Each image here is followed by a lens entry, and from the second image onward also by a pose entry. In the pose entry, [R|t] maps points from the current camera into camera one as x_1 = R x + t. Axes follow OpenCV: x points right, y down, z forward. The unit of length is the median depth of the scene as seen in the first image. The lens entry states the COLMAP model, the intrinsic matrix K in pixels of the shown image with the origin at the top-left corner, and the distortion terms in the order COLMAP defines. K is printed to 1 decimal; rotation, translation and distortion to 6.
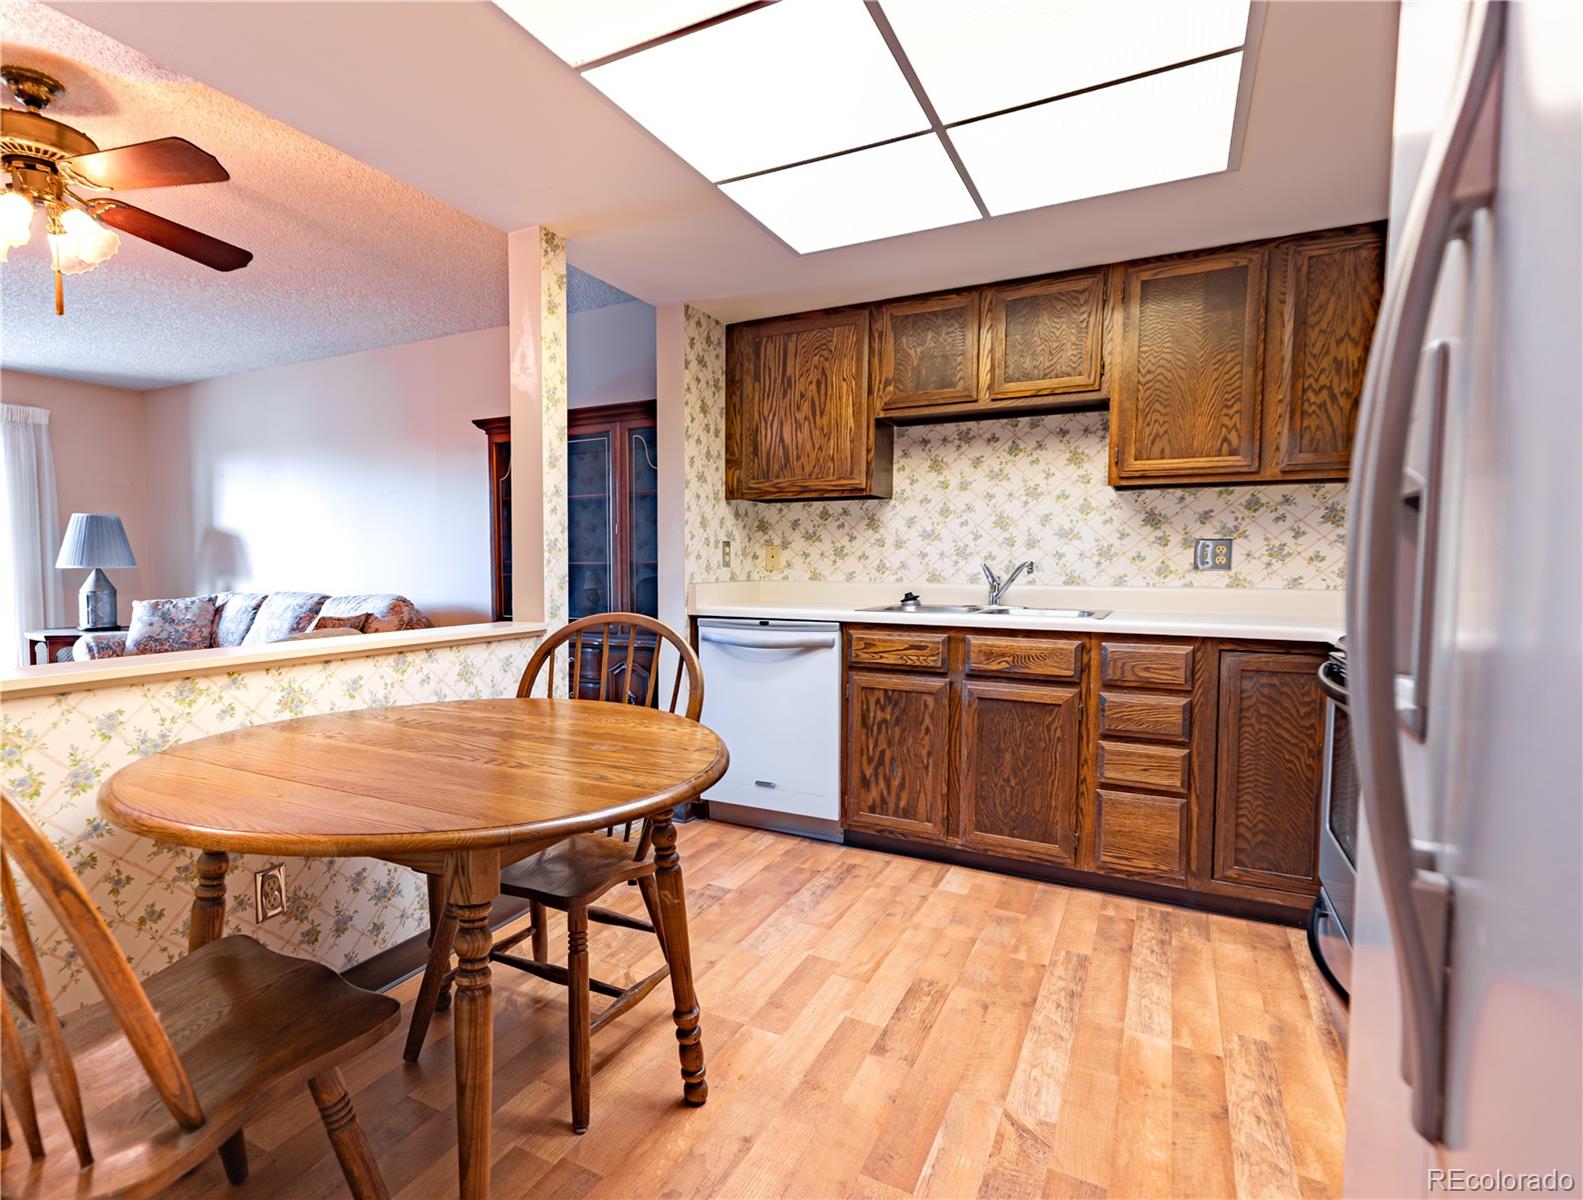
lens RADIAL K [[825.6, 0, 693.9], [0, 825.6, 604.5], [0, 0, 1]] dist [0.024312, -0.009860]
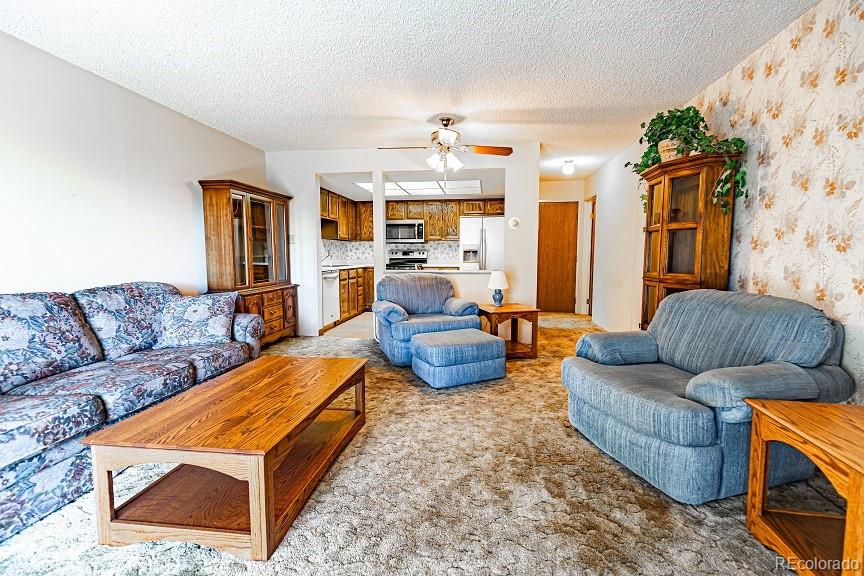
lens RADIAL K [[397.4, 0, 432.8], [0, 397.4, 288.6], [0, 0, 1]] dist [0.015263, -0.001630]
pose [[-0.374756, -0.086394, 0.923089, -1.919628], [0.051006, 0.992220, 0.113571, -0.091608], [-0.925719, 0.089644, -0.367434, 1.377800]]
